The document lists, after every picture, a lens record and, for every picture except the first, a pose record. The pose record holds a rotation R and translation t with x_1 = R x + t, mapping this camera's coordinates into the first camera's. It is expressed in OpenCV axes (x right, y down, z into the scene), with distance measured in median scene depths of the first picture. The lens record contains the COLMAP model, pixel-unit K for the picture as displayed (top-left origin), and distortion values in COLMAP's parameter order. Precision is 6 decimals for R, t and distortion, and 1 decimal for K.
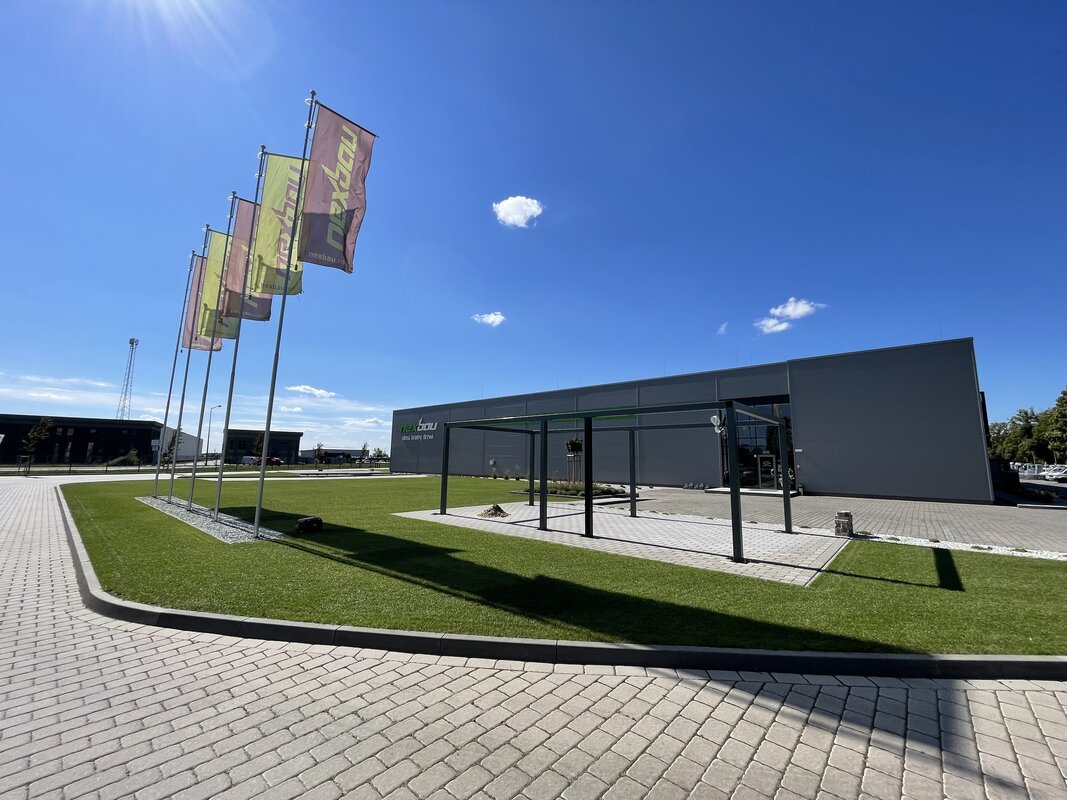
lens RADIAL K [[431.3, 0, 533.5], [0, 431.3, 394.8], [0, 0, 1]] dist [-0.002783, 0.000180]
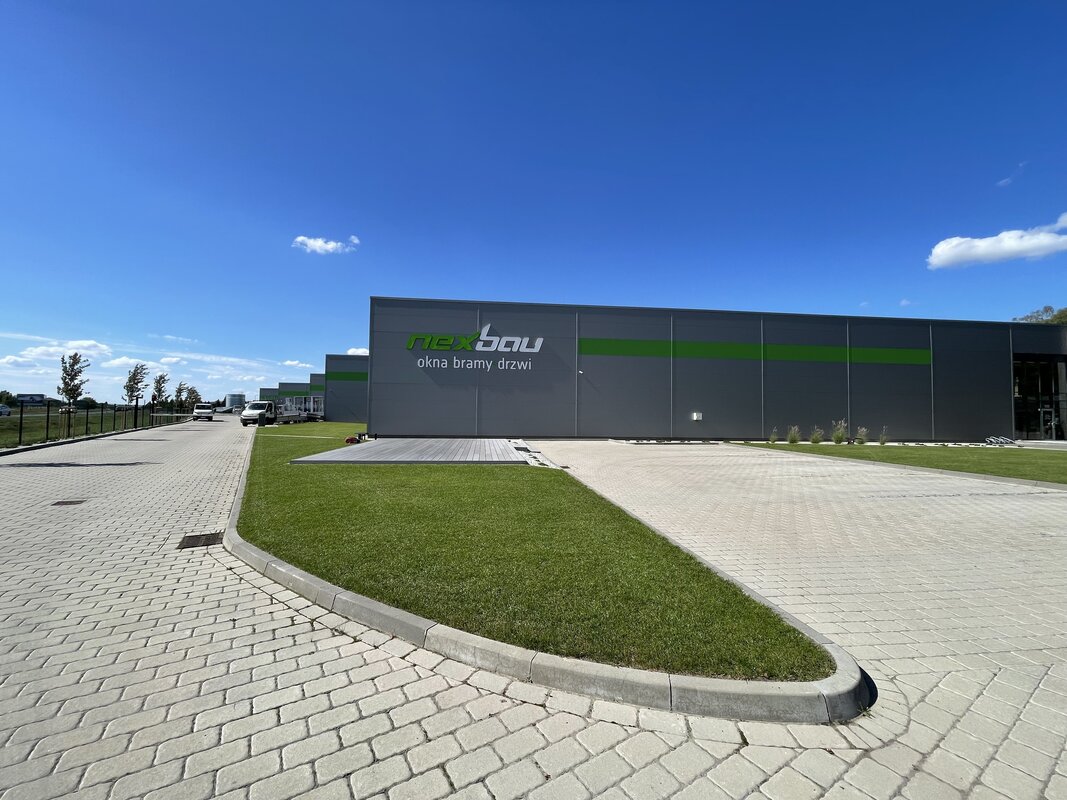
lens RADIAL K [[431.3, 0, 533.5], [0, 431.3, 394.8], [0, 0, 1]] dist [-0.002783, 0.000180]
pose [[0.675993, 0.022469, 0.736565, -0.578842], [-0.115573, 0.990398, 0.075856, 0.089322], [-0.727789, -0.136405, 0.672099, 0.631971]]
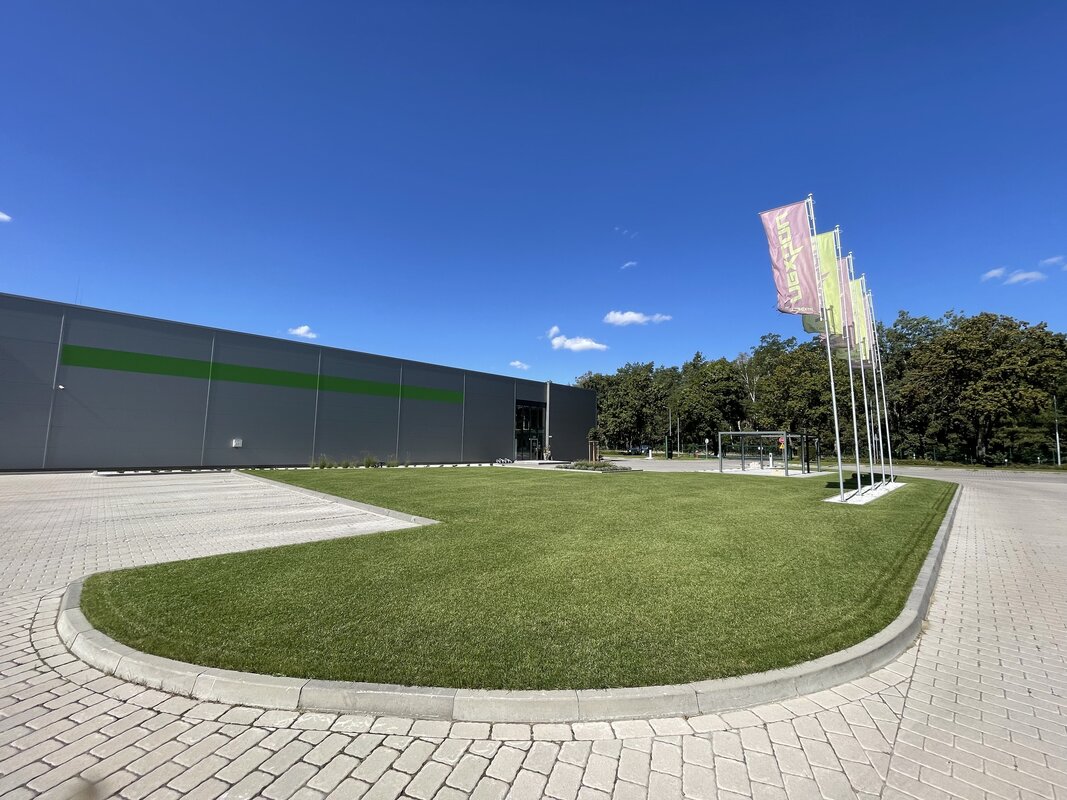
lens RADIAL K [[424.8, 0, 531.6], [0, 424.8, 396.4], [0, 0, 1]] dist [0.001683, 0.000454]
pose [[0.075377, 0.093655, 0.992747, -0.531090], [-0.174920, 0.981384, -0.079301, 0.058437], [-0.981693, -0.167674, 0.090356, 0.466935]]
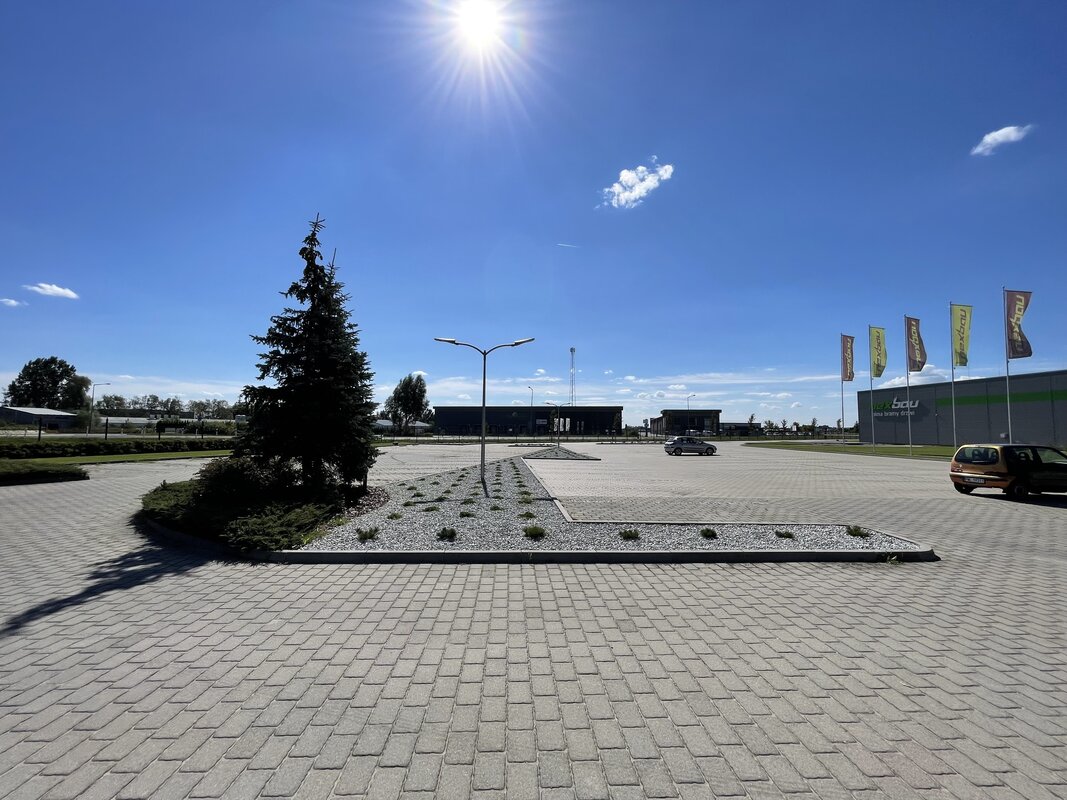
lens RADIAL K [[430.5, 0, 530.9], [0, 430.5, 415.8], [0, 0, 1]] dist [-0.000874, -0.000037]
pose [[0.696923, -0.029774, -0.716528, -0.118970], [0.110435, 0.991676, 0.066207, -0.080334], [0.708592, -0.125271, 0.694409, -0.495189]]
